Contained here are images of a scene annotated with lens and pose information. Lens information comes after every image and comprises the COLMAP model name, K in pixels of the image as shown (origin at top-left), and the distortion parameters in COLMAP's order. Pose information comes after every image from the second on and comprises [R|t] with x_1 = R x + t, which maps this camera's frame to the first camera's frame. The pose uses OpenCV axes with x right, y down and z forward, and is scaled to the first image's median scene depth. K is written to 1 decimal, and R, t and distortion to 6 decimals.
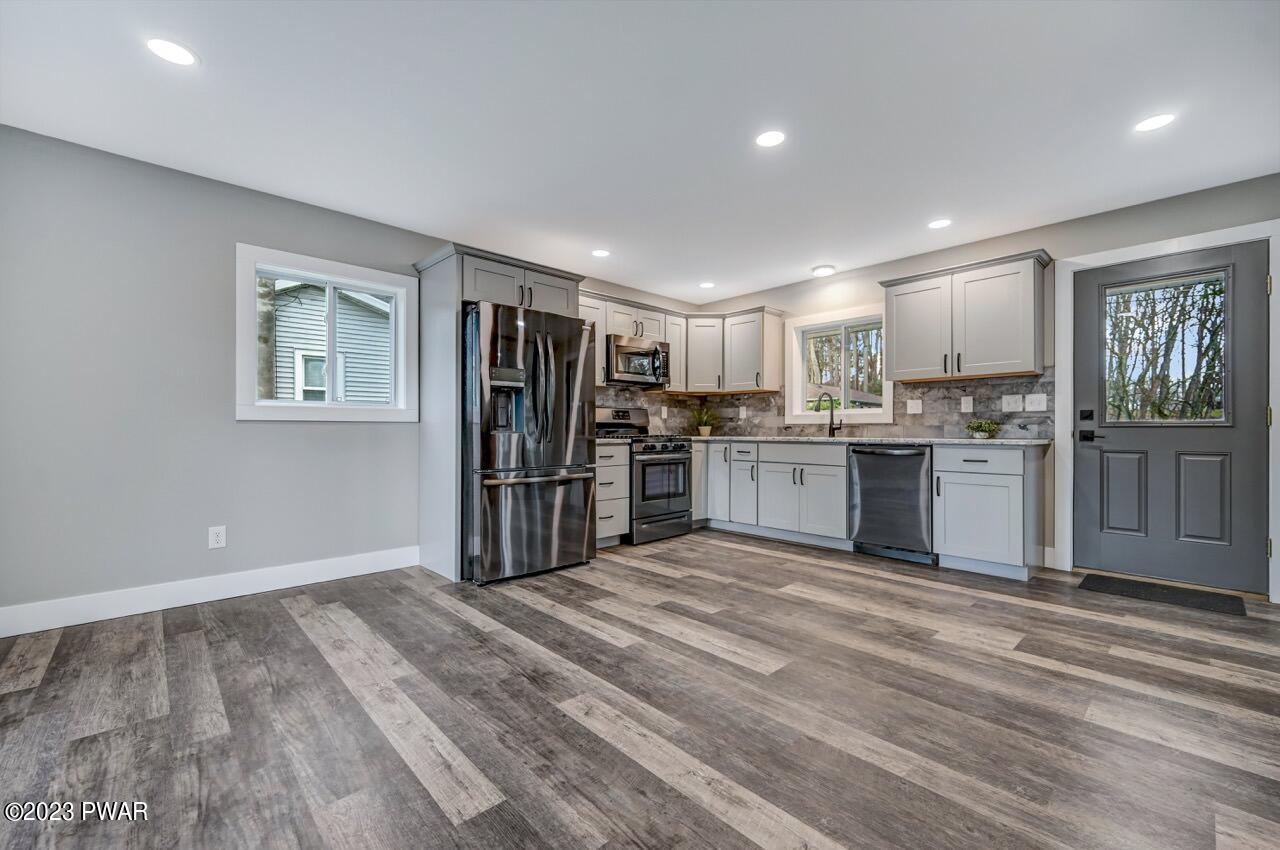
lens RADIAL K [[525.2, 0, 640.0], [0, 525.2, 425.0], [0, 0, 1]] dist [0.001453, 0.000026]
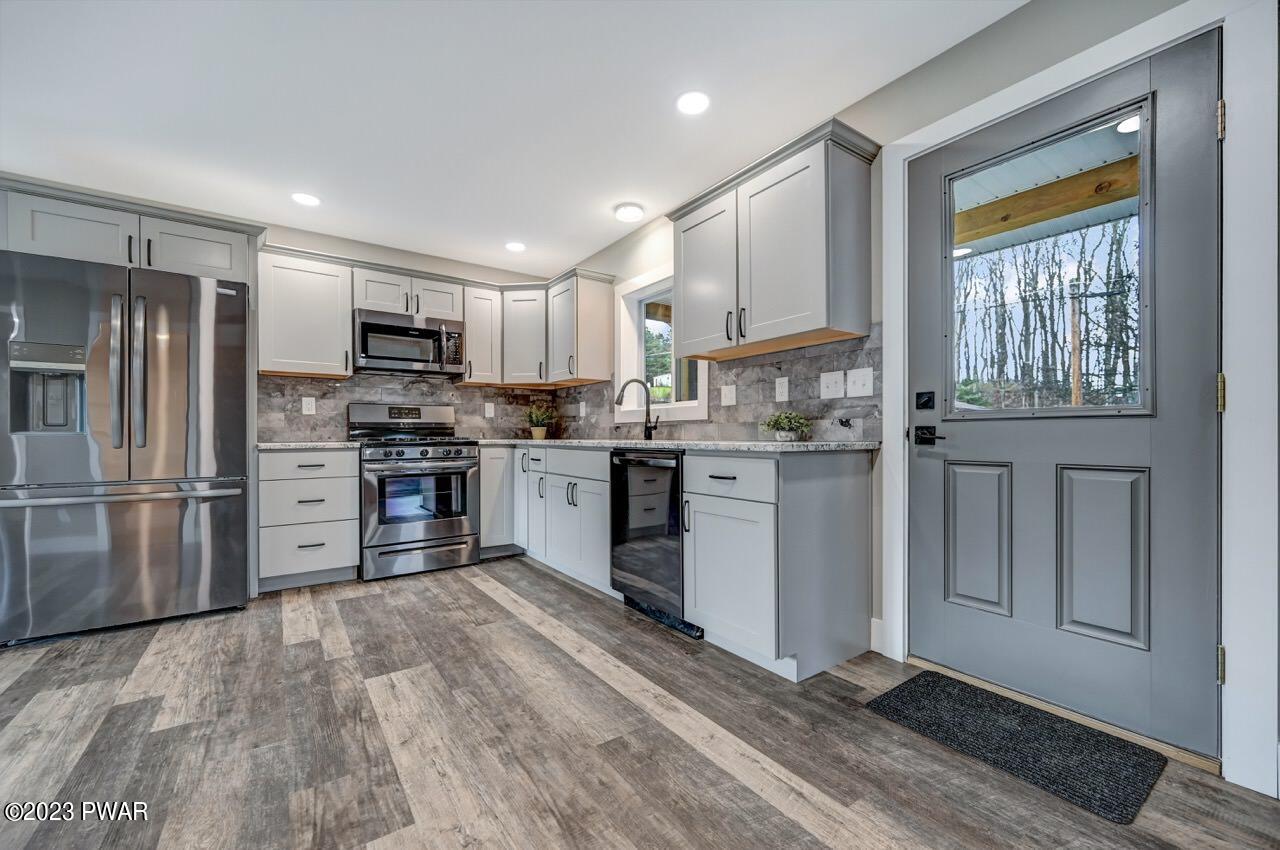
lens RADIAL K [[514.1, 0, 639.7], [0, 514.1, 431.5], [0, 0, 1]] dist [0.001260, 0.000059]
pose [[0.991581, -0.004119, -0.129425, 0.550930], [0.004415, 0.999988, 0.002002, 0.012011], [0.129415, -0.002557, 0.991587, 0.352125]]
